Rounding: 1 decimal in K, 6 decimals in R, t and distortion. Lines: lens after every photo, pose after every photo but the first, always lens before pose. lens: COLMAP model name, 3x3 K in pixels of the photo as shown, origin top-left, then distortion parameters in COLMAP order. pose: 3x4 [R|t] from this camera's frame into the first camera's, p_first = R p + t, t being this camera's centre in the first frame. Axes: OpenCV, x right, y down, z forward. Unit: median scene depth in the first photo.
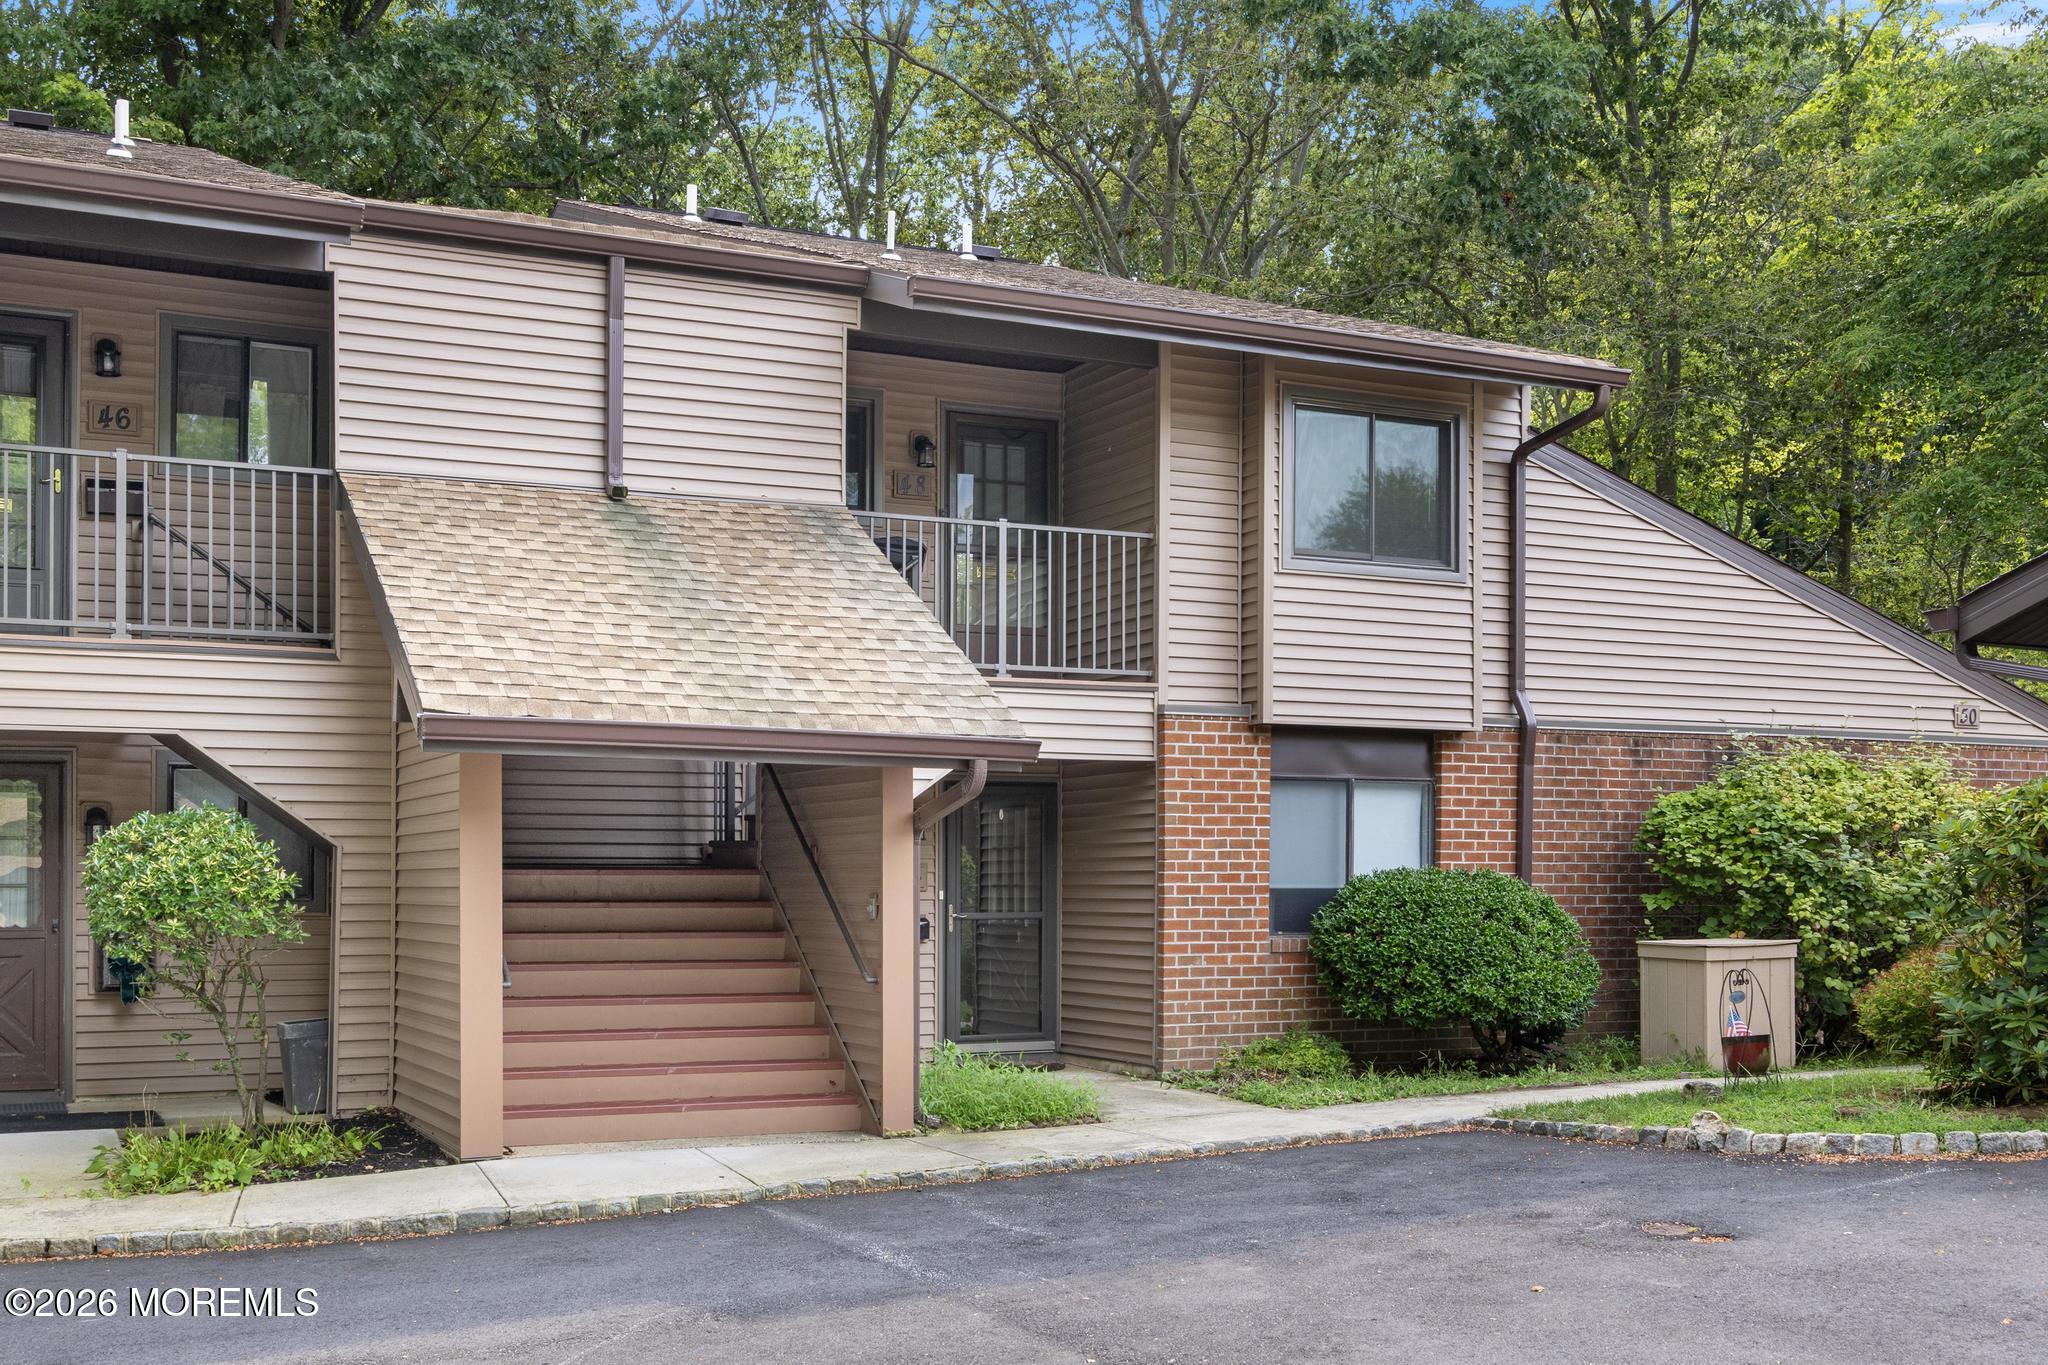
lens RADIAL K [[2309.0, 0, 1024.0], [0, 2309.0, 682.5], [0, 0, 1]] dist [0.012043, 0.010446]
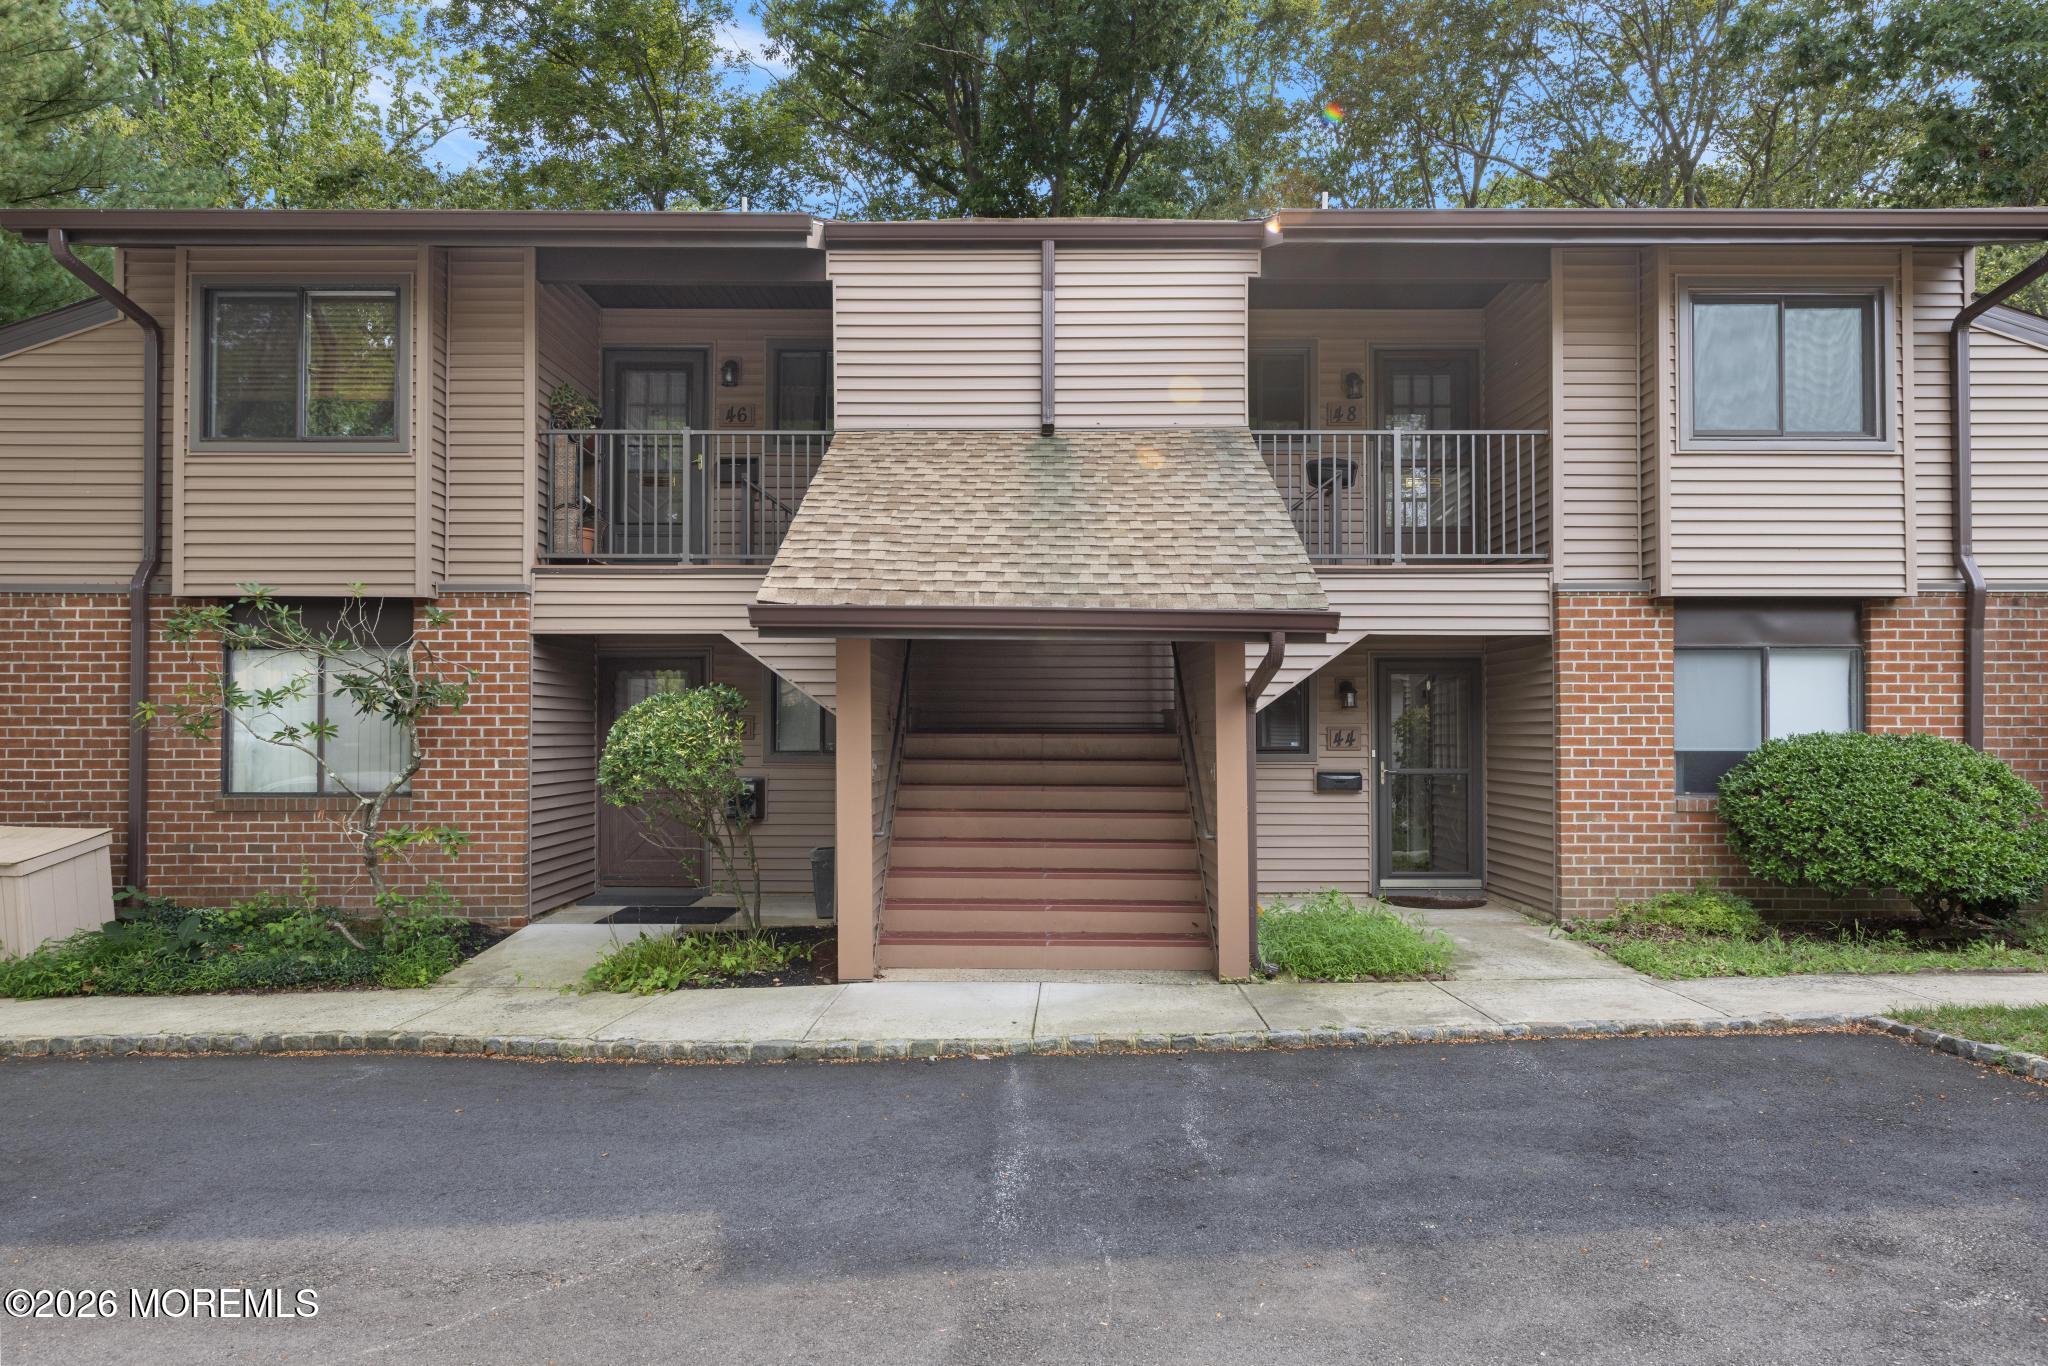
lens RADIAL K [[1296.2, 0, 1024.2], [0, 1296.2, 643.1], [0, 0, 1]] dist [0.009507, -0.001881]
pose [[0.894674, -0.028316, -0.445822, 0.107876], [0.037339, 0.999237, 0.011466, 0.021458], [0.445157, -0.026905, 0.895048, 0.335000]]
